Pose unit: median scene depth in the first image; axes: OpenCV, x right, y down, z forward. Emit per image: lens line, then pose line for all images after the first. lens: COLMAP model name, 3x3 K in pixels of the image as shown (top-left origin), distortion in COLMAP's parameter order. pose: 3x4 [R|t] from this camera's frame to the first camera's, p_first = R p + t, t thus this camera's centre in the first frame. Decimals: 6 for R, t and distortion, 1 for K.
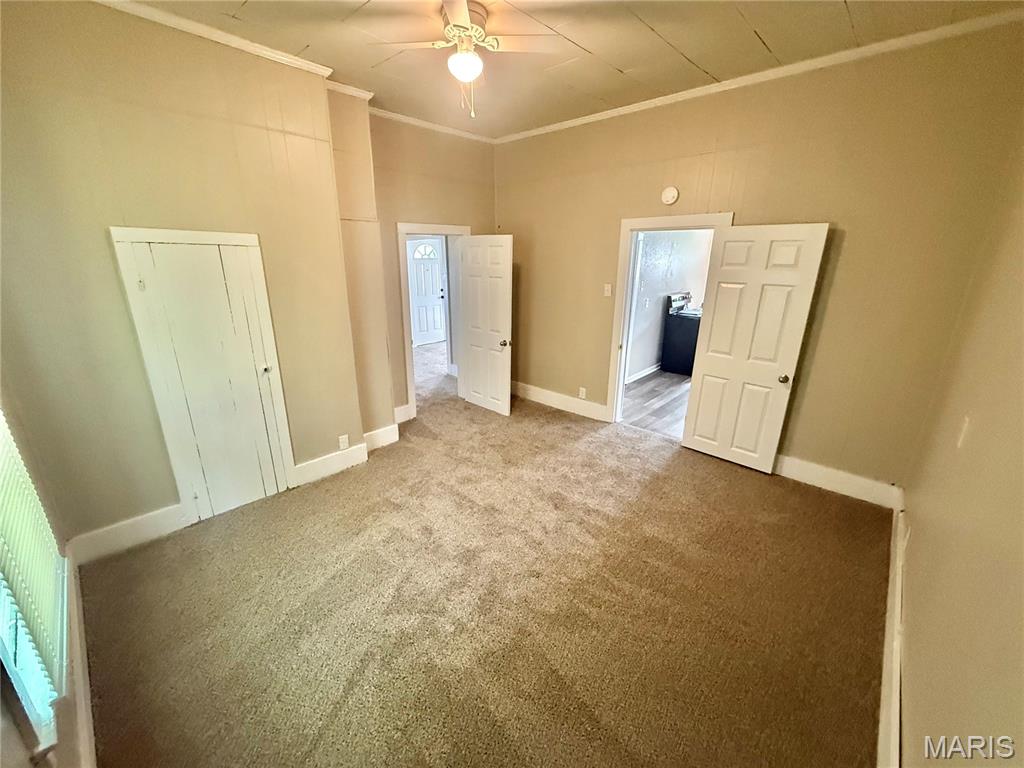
lens RADIAL K [[409.9, 0, 508.9], [0, 409.9, 385.8], [0, 0, 1]] dist [0.000825, -0.000160]
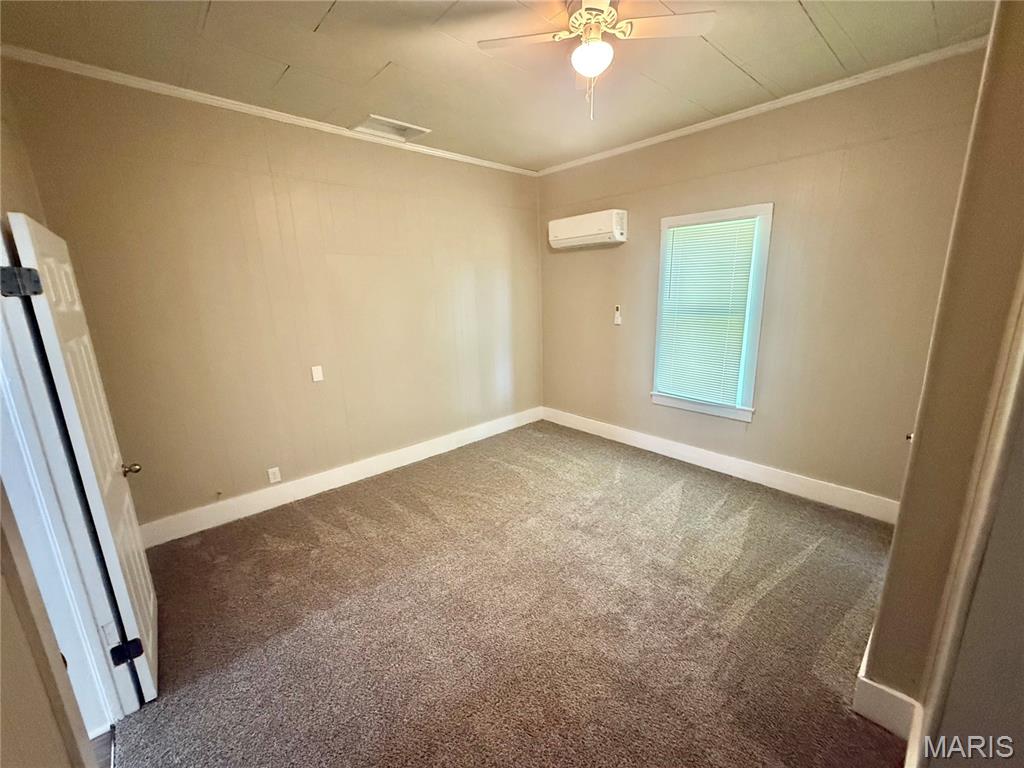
lens RADIAL K [[409.9, 0, 508.9], [0, 409.9, 385.8], [0, 0, 1]] dist [0.000825, -0.000160]
pose [[-0.995366, -0.003077, 0.096112, -0.008440], [0.046626, 0.858696, 0.510361, -0.419610], [-0.084101, 0.512477, -0.854573, 1.383432]]
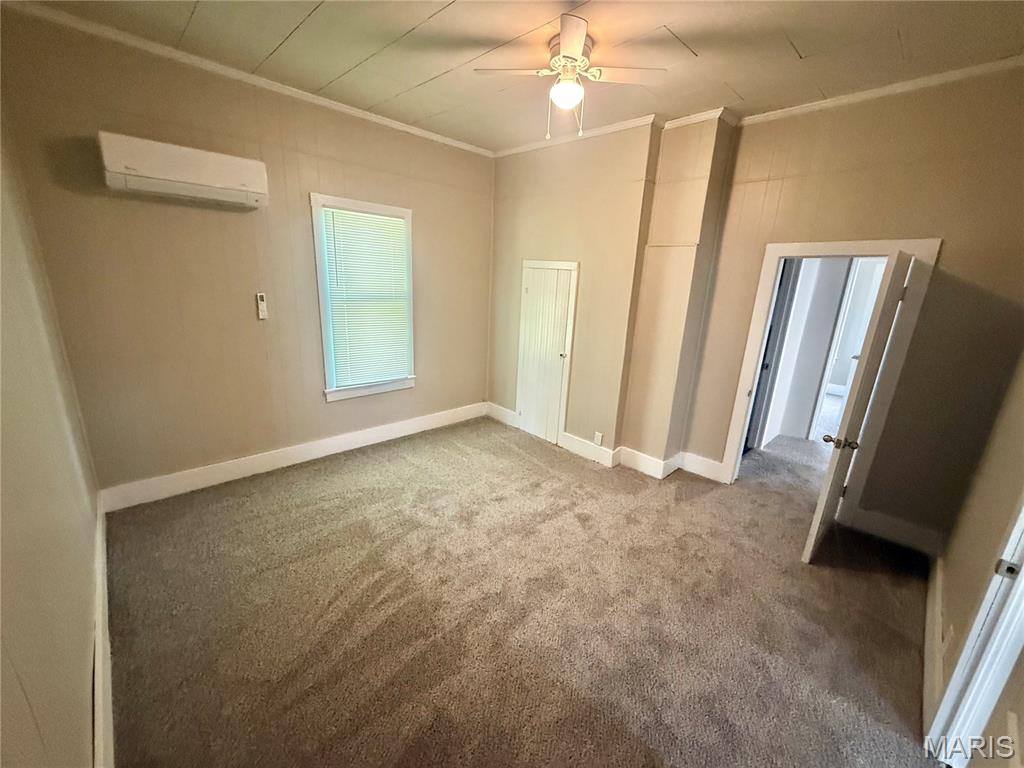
lens RADIAL K [[409.9, 0, 508.9], [0, 409.9, 385.8], [0, 0, 1]] dist [0.000825, -0.000160]
pose [[-0.056338, 0.253351, -0.965733, 0.722323], [-0.344337, 0.902991, 0.256979, -0.217324], [0.937154, 0.347015, 0.036366, 0.715398]]
